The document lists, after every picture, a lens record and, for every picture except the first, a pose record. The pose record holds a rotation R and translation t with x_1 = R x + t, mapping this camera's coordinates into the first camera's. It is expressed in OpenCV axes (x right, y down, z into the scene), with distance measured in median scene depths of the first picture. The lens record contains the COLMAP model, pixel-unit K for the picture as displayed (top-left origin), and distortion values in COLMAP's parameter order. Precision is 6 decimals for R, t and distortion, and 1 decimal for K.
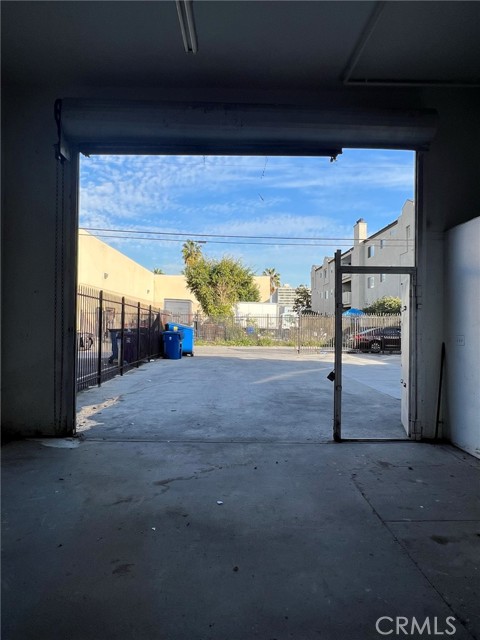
lens RADIAL K [[393.4, 0, 240.0], [0, 393.4, 320.0], [0, 0, 1]] dist [0.001754, 0.000011]
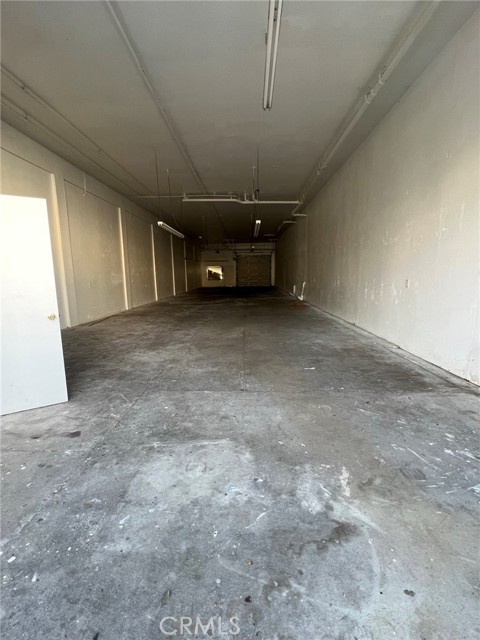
lens RADIAL K [[307.1, 0, 241.5], [0, 307.1, 322.3], [0, 0, 1]] dist [-0.002926, -0.001553]
pose [[-0.999082, -0.003087, 0.042728, -0.010298], [0.003398, 0.988547, 0.150877, 0.005551], [-0.042704, 0.150883, -0.987629, 0.241621]]
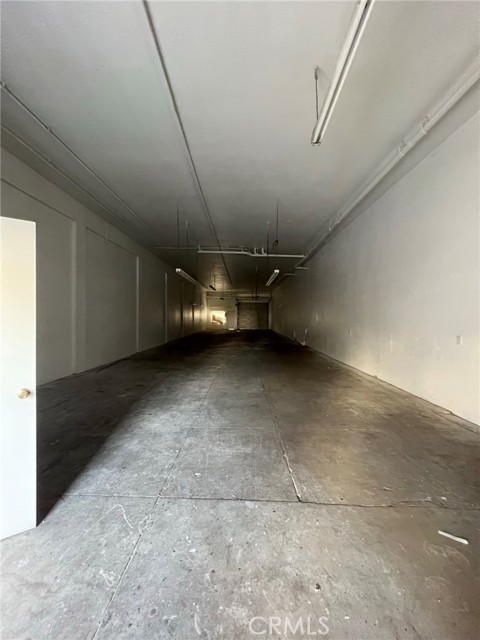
lens RADIAL K [[262.9, 0, 240.7], [0, 262.9, 318.3], [0, 0, 1]] dist [-0.000351, -0.000069]
pose [[-0.999460, -0.018070, 0.027442, 0.017690], [-0.018094, 0.999836, -0.000624, -0.000130], [-0.027426, -0.001120, -0.999623, 0.179375]]
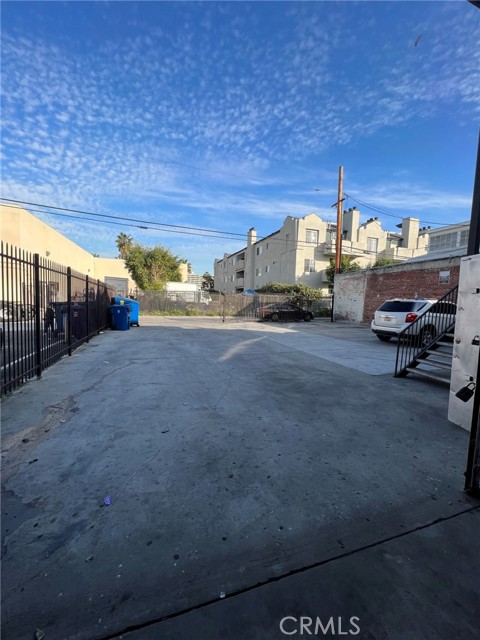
lens RADIAL K [[254.9, 0, 240.0], [0, 254.9, 320.0], [0, 0, 1]] dist [-0.000390, 0.000037]
pose [[0.952590, -0.004918, 0.304216, -0.054528], [-0.023542, 0.995680, 0.089813, -0.000621], [-0.303343, -0.092717, 0.948360, 0.171117]]
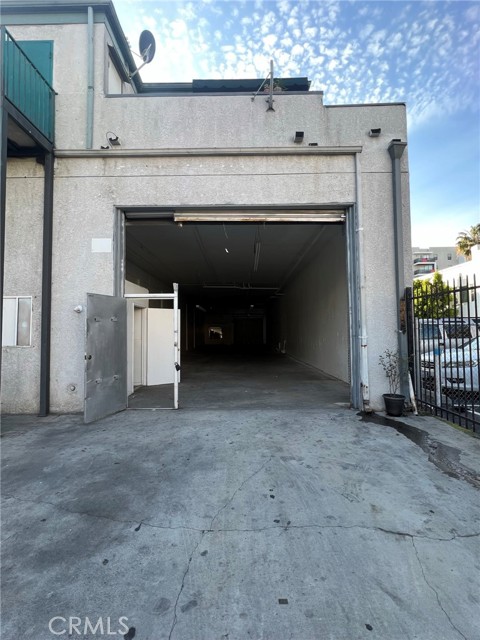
lens RADIAL K [[307.1, 0, 241.5], [0, 307.1, 322.3], [0, 0, 1]] dist [-0.002926, -0.001553]
pose [[-0.999734, -0.000828, 0.023069, -0.006605], [-0.001790, 0.999127, -0.041737, 0.005199], [-0.023014, -0.041767, -0.998862, 0.503225]]
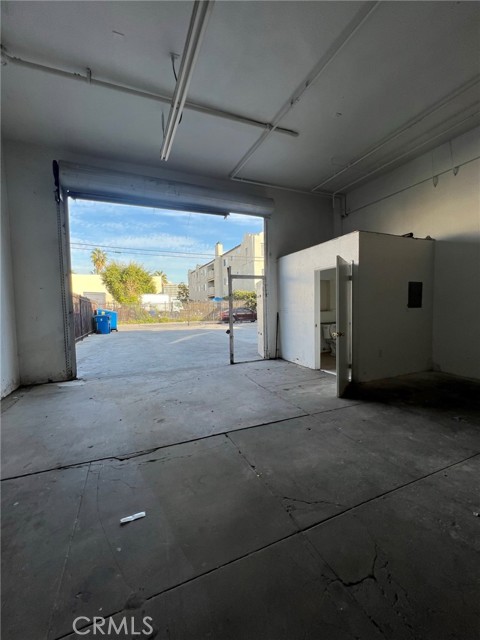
lens RADIAL K [[254.9, 0, 240.0], [0, 254.9, 320.0], [0, 0, 1]] dist [-0.000390, 0.000037]
pose [[0.926172, -0.048275, 0.373998, -0.042714], [0.026537, 0.997657, 0.063059, 0.001753], [-0.376166, -0.048479, 0.925283, -0.043901]]
